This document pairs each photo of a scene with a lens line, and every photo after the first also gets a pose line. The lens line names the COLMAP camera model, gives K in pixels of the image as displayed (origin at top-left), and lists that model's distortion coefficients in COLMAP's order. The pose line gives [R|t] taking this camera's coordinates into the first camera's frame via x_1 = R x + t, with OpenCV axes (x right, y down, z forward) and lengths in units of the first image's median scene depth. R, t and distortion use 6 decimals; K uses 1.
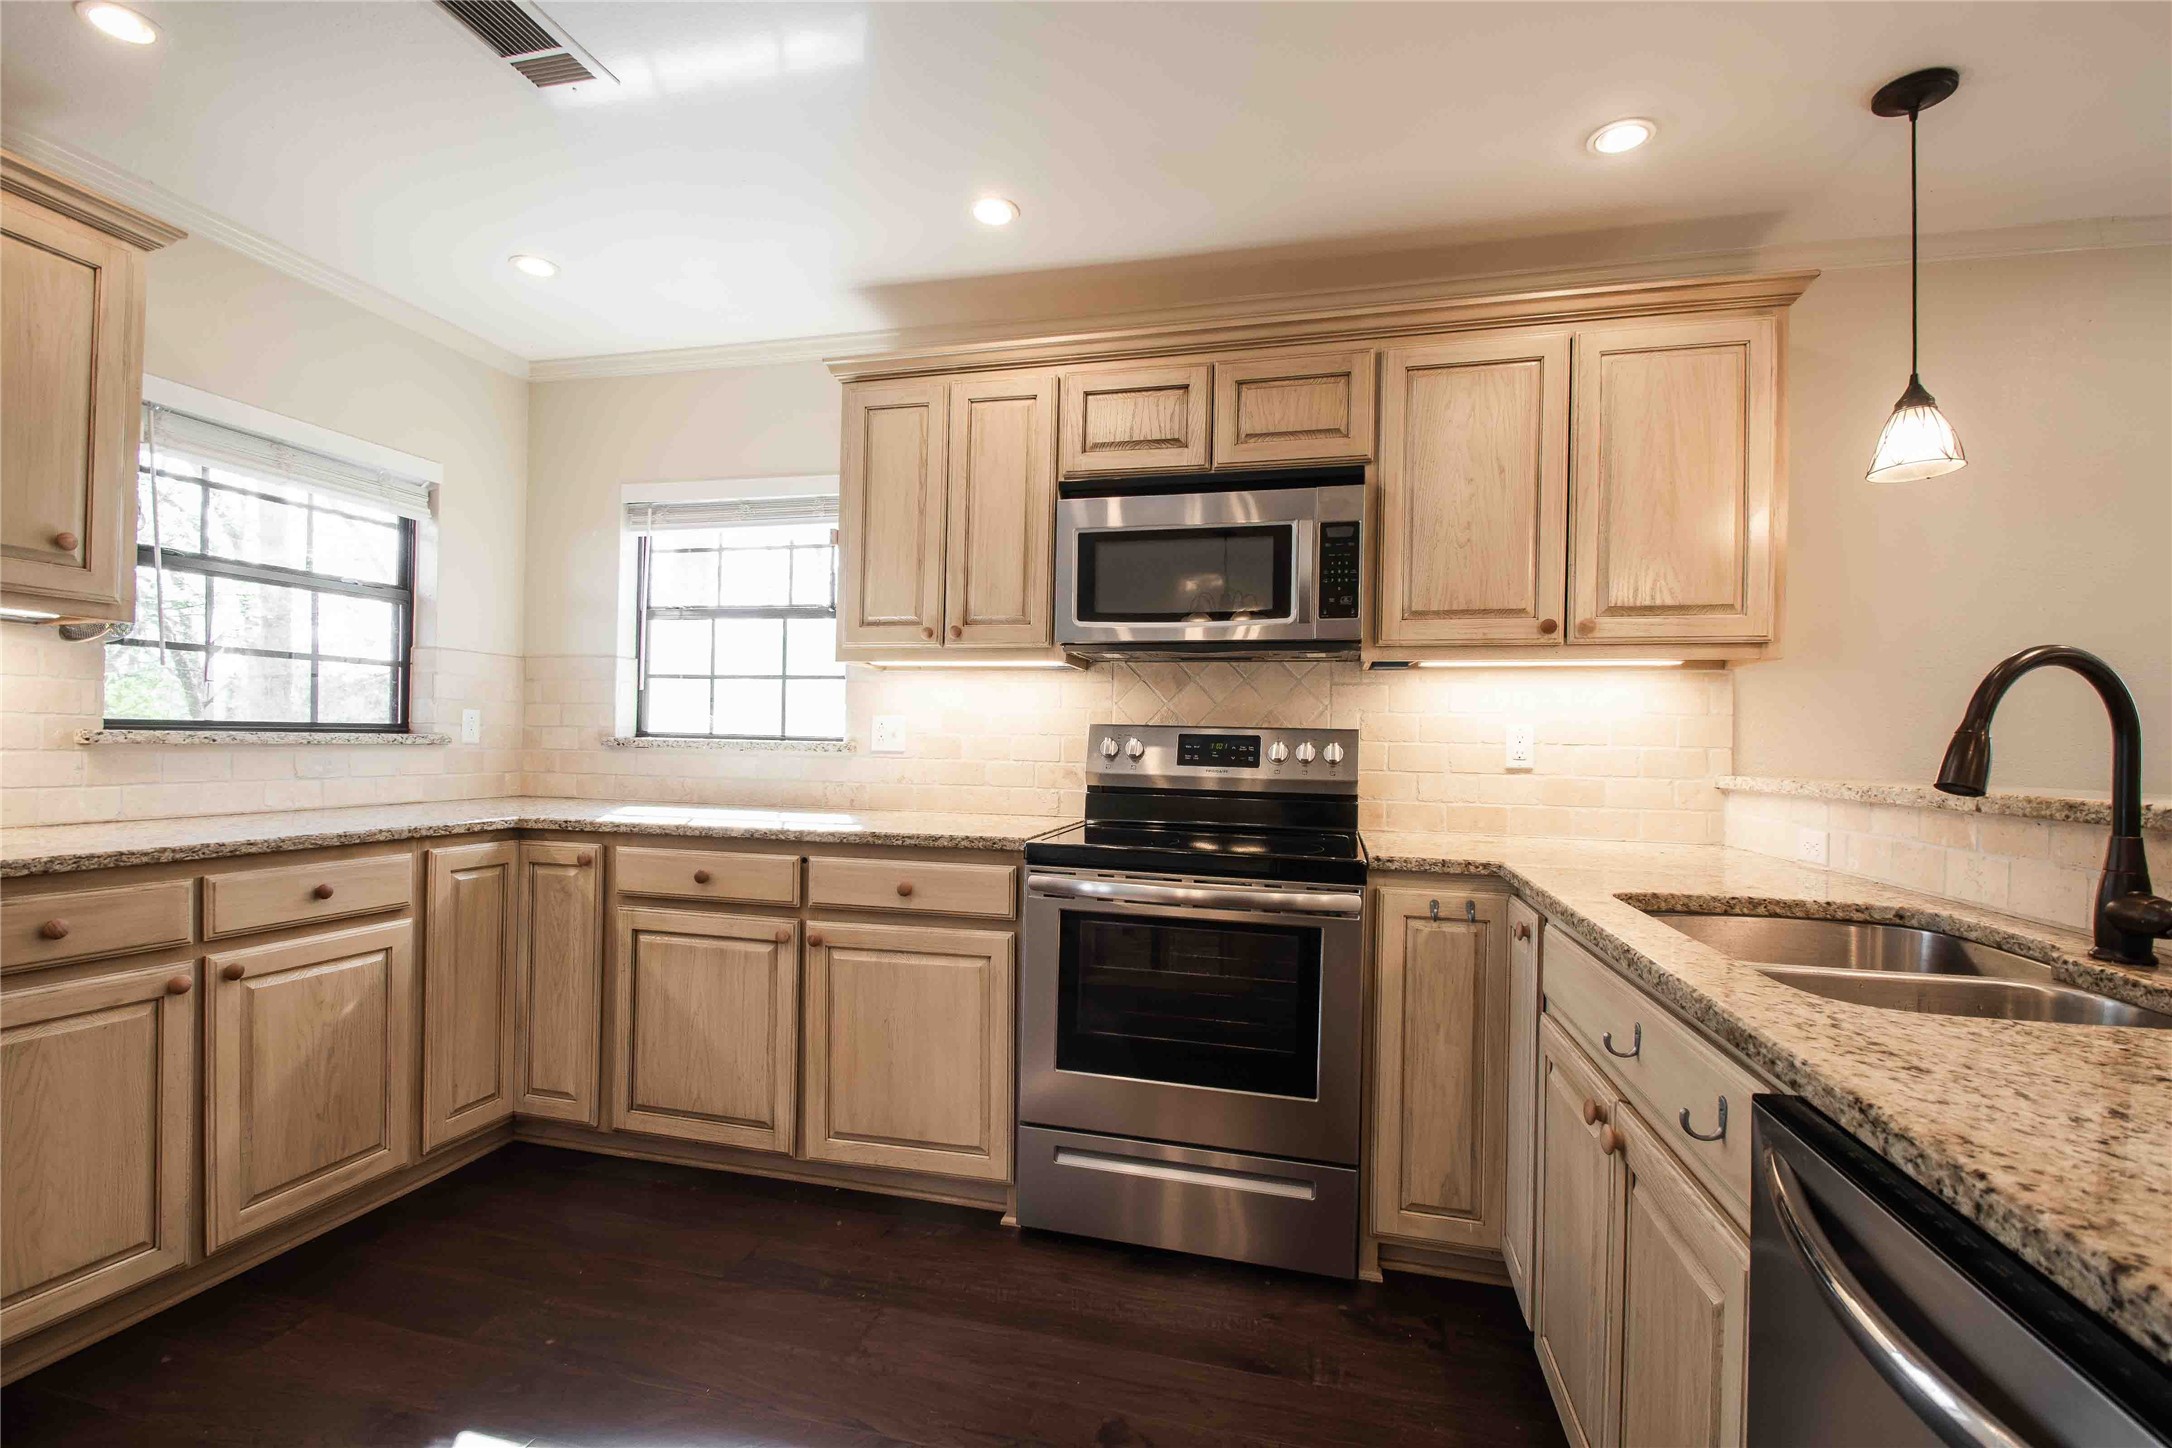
lens RADIAL K [[953.6, 0, 1077.6], [0, 953.6, 747.0], [0, 0, 1]] dist [0.010324, -0.012421]
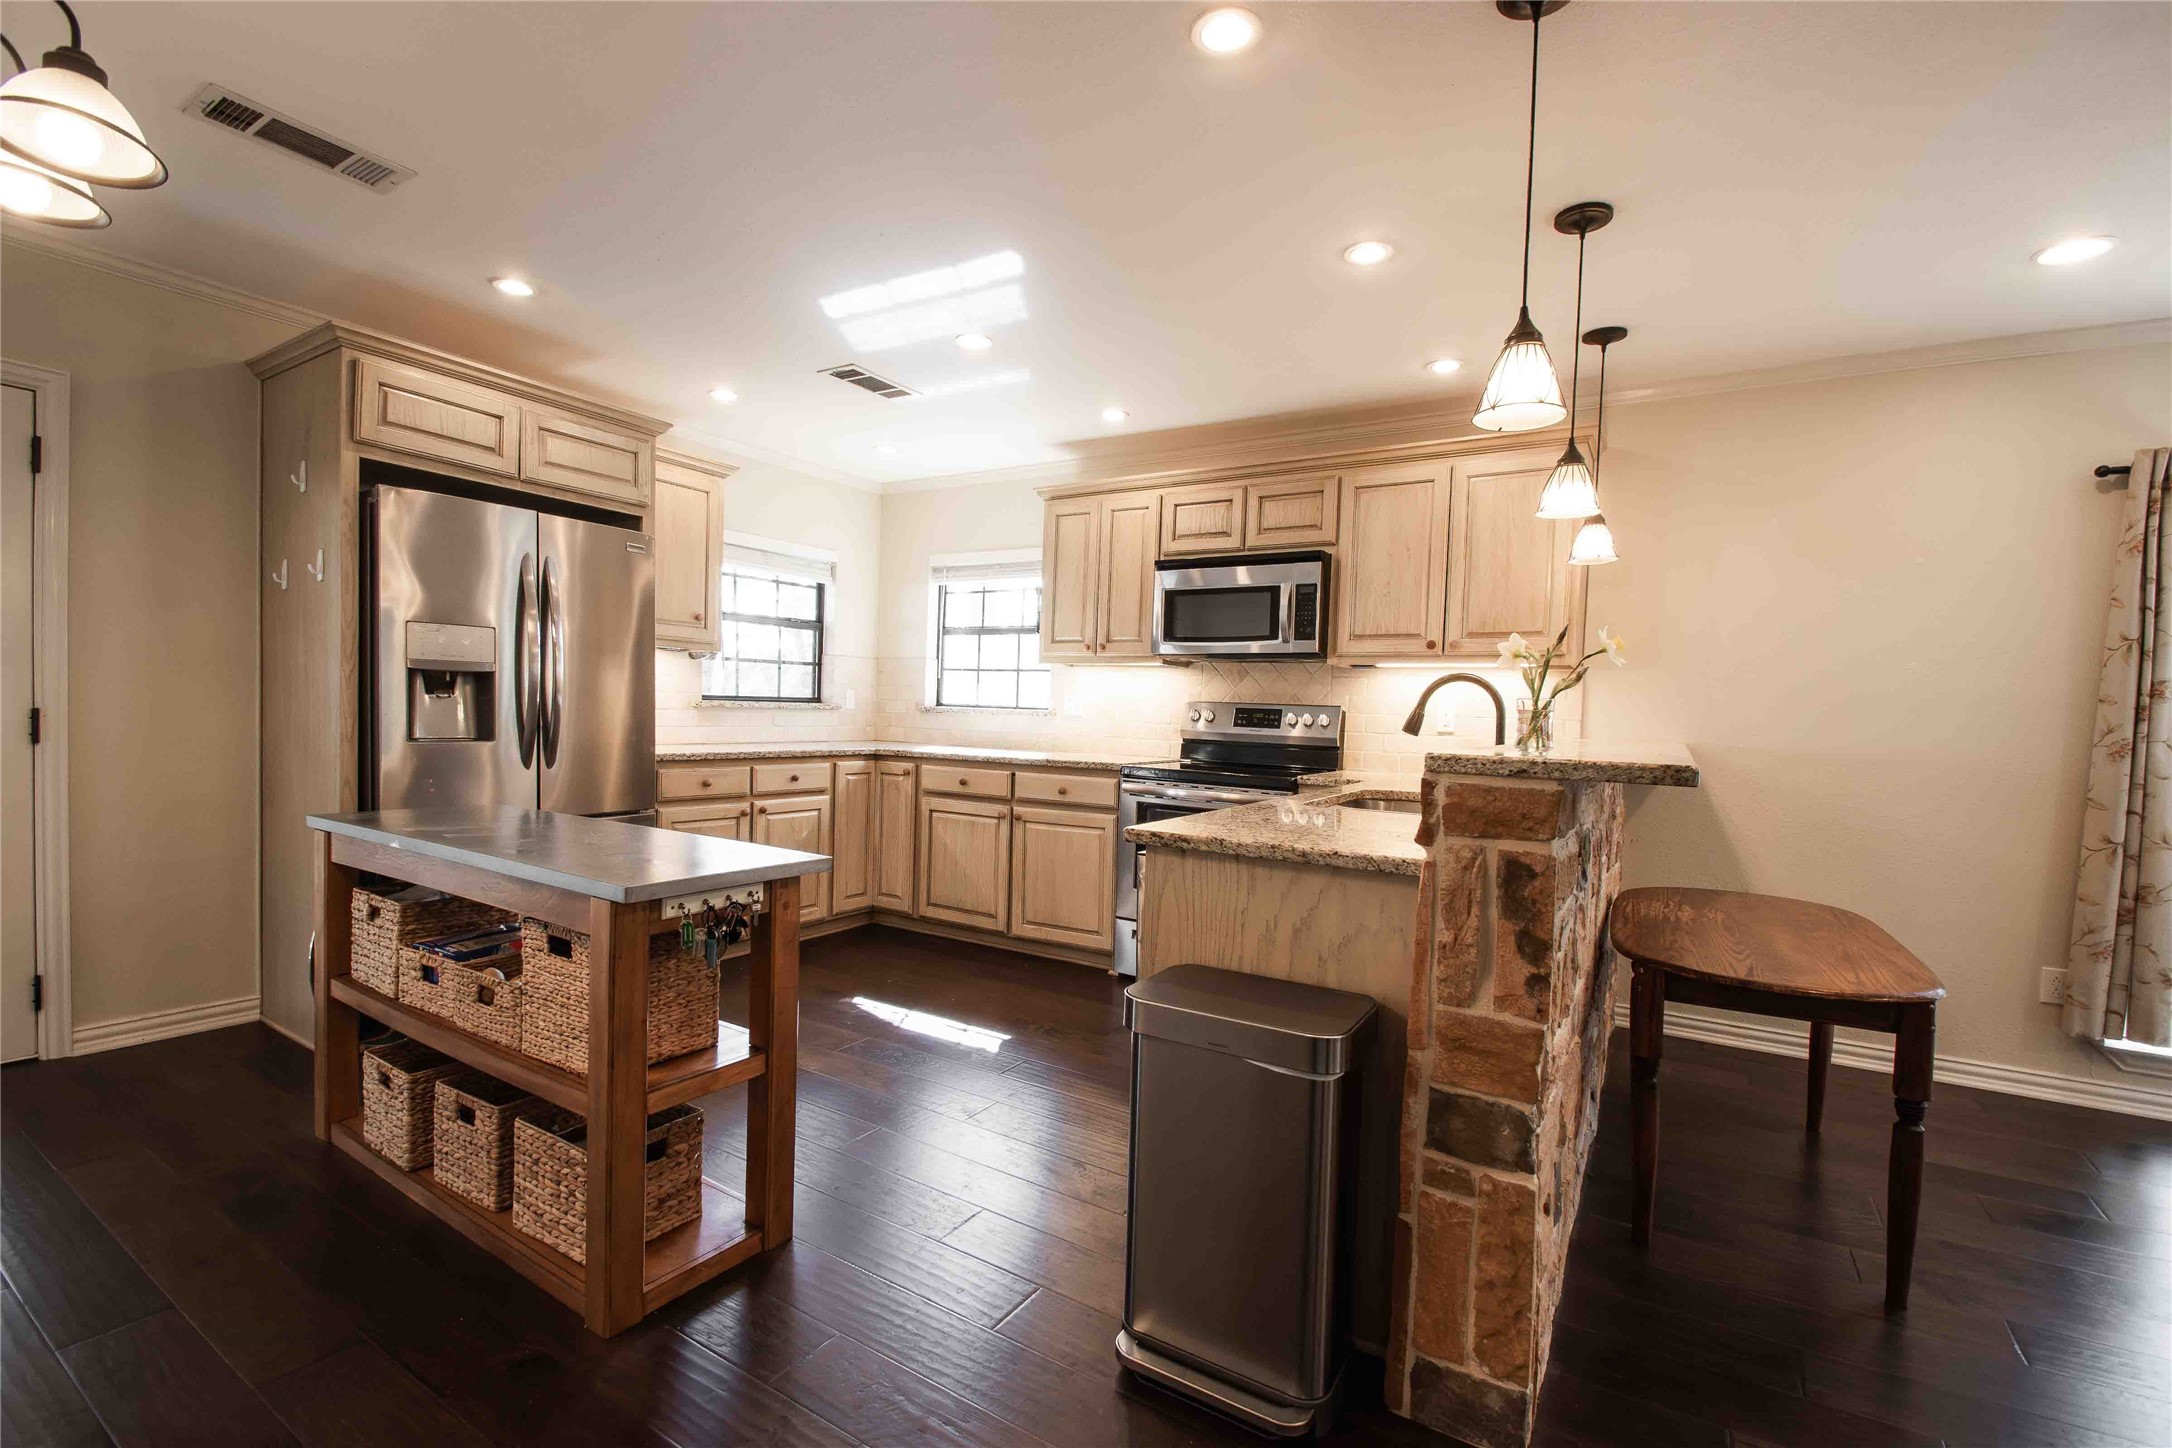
lens RADIAL K [[953.6, 0, 1077.6], [0, 953.6, 747.0], [0, 0, 1]] dist [0.010324, -0.012421]
pose [[0.952413, 0.022676, -0.303967, 0.378433], [-0.013665, 0.999403, 0.031739, 0.006148], [0.304505, -0.026075, 0.952154, -0.692648]]
